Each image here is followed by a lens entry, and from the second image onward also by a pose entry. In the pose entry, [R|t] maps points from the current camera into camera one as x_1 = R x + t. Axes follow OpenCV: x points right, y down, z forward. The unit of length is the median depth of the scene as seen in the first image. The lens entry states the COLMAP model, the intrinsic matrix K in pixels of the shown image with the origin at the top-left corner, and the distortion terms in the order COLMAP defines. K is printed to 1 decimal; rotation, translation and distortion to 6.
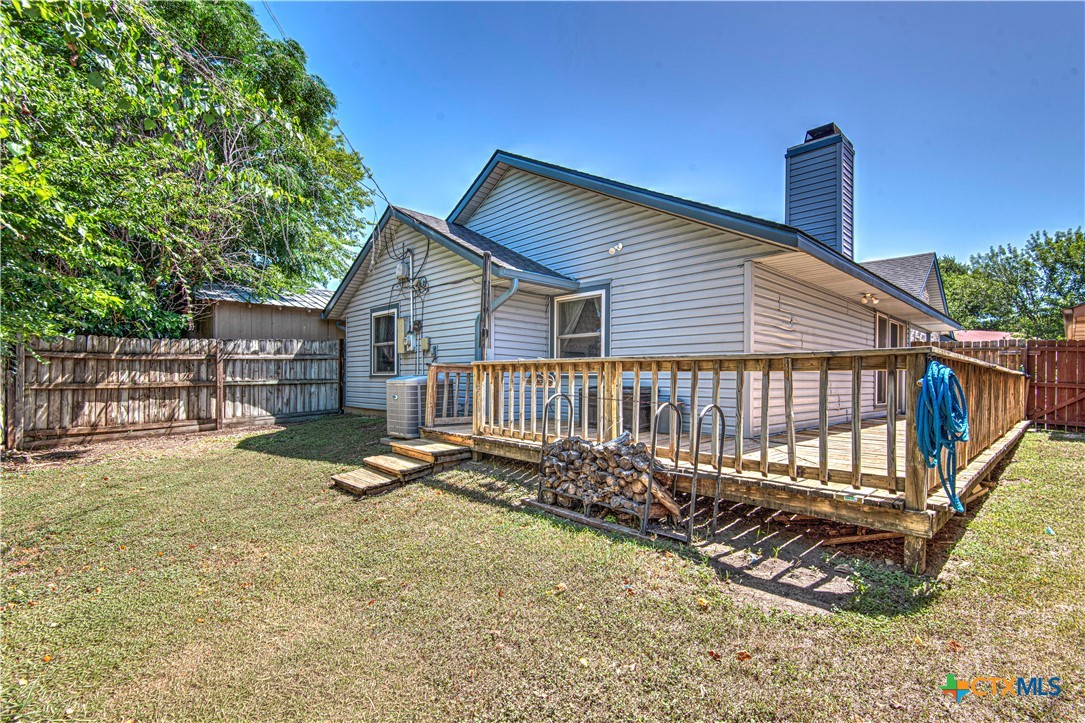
lens RADIAL K [[498.5, 0, 542.4], [0, 498.5, 369.4], [0, 0, 1]] dist [0.019812, -0.000211]
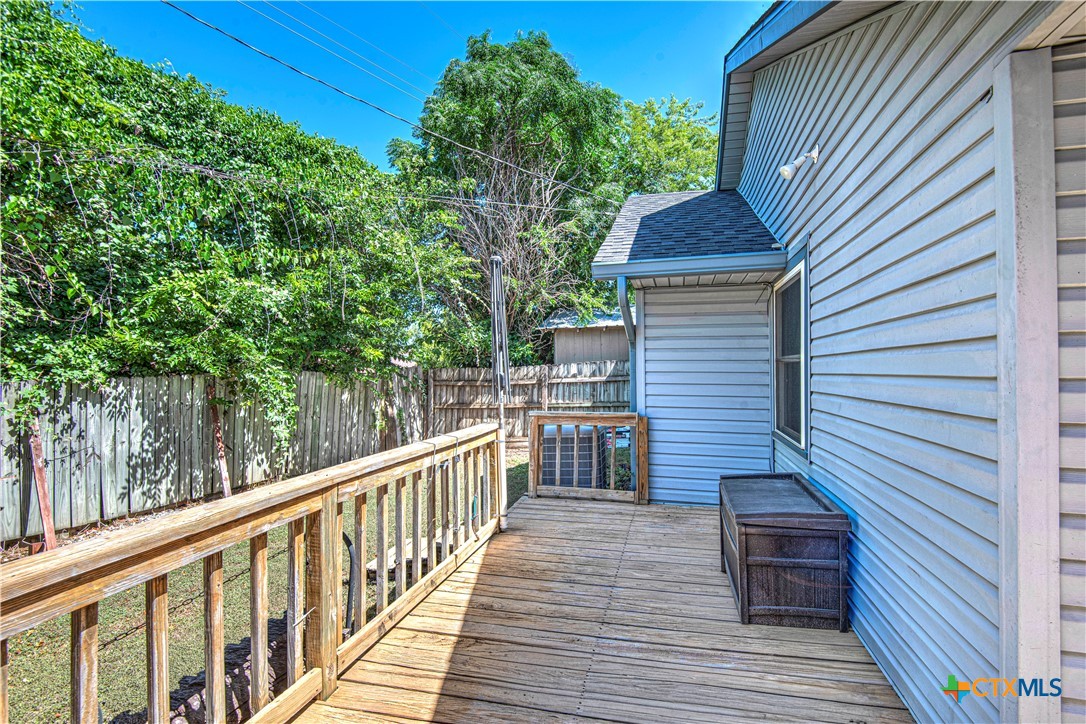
lens RADIAL K [[498.9, 0, 548.5], [0, 498.9, 368.1], [0, 0, 1]] dist [0.019812, -0.000211]
pose [[0.538892, -0.017682, -0.842189, 0.286411], [0.026723, 0.999635, -0.003888, -0.049828], [0.841951, -0.020410, 0.539168, 0.423137]]
